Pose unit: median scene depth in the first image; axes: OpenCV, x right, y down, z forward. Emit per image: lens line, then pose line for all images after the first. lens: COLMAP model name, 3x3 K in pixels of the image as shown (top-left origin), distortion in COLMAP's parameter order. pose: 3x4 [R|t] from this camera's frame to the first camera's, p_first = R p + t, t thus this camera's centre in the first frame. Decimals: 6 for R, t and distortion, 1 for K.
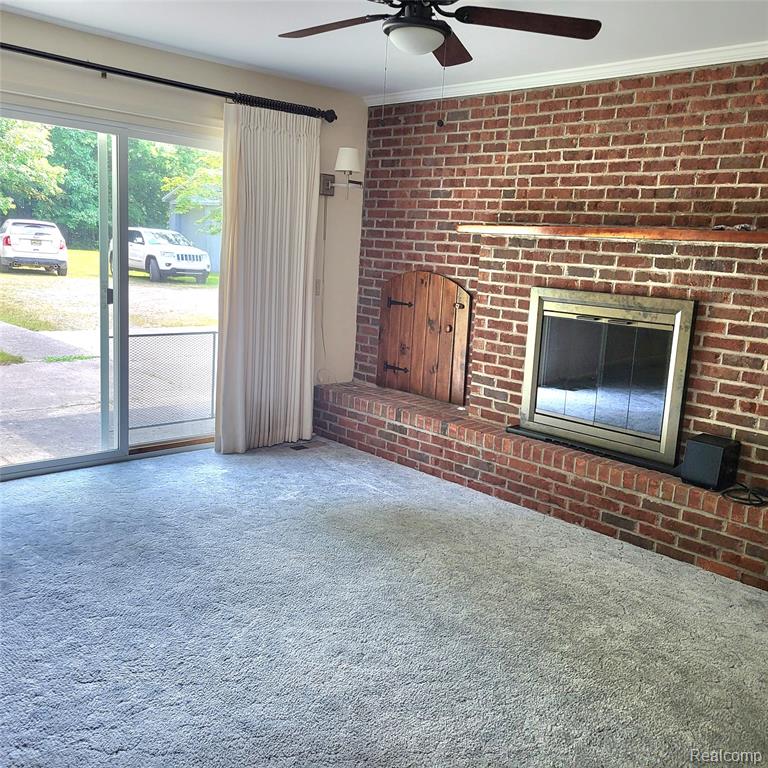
lens RADIAL K [[771.6, 0, 381.5], [0, 771.6, 378.0], [0, 0, 1]] dist [0.034696, 0.000000]
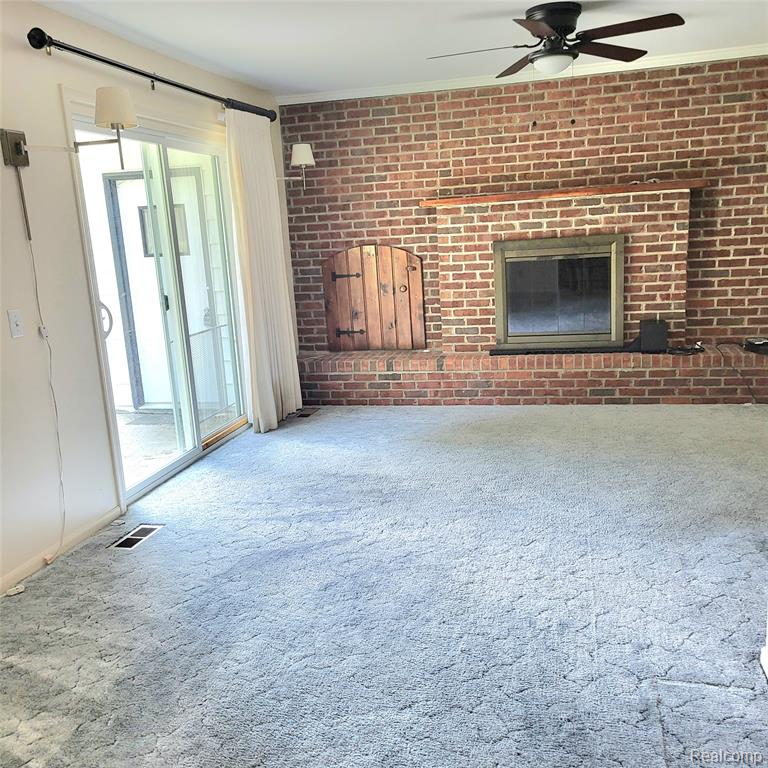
lens RADIAL K [[771.6, 0, 389.4], [0, 771.6, 387.8], [0, 0, 1]] dist [0.034696, 0.000000]
pose [[0.831075, -0.217542, 0.511849, -0.694114], [0.200575, 0.975629, 0.088985, -0.028885], [-0.518733, 0.028711, 0.854454, -0.026350]]
